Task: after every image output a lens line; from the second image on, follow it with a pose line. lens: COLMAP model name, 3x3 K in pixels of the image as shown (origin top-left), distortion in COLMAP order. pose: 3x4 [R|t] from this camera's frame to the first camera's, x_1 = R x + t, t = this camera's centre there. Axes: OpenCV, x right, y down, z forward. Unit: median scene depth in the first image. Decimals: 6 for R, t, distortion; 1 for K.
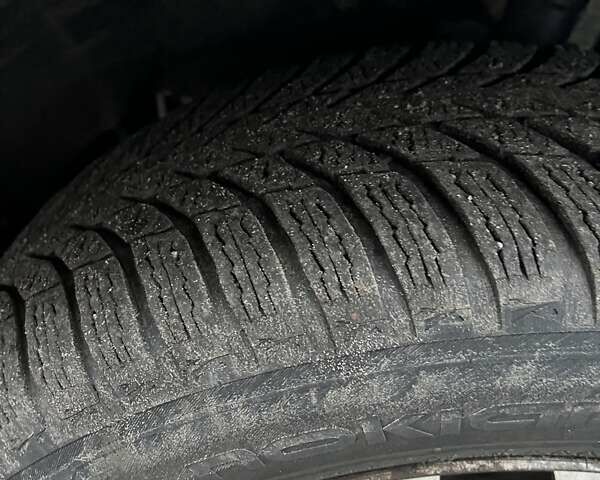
lens RADIAL K [[605.6, 0, 300.0], [0, 605.6, 240.0], [0, 0, 1]] dist [0.012000, -0.014747]
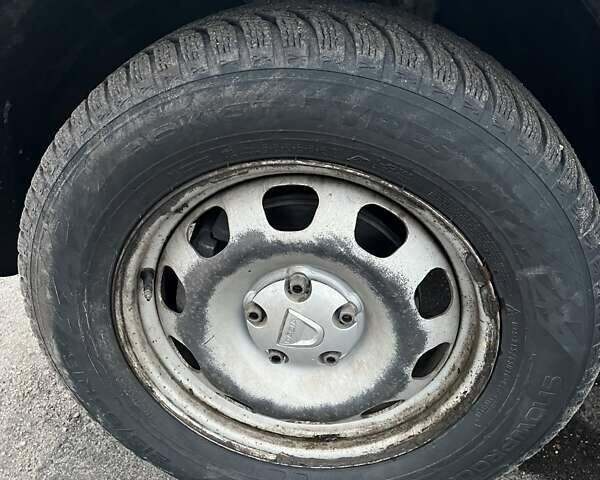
lens RADIAL K [[605.6, 0, 300.0], [0, 605.6, 240.0], [0, 0, 1]] dist [0.012000, -0.014747]
pose [[0.980801, -0.048843, -0.188796, 1.132612], [0.025081, 0.991680, -0.126262, 1.212052], [0.193392, 0.119103, 0.973865, -1.476639]]
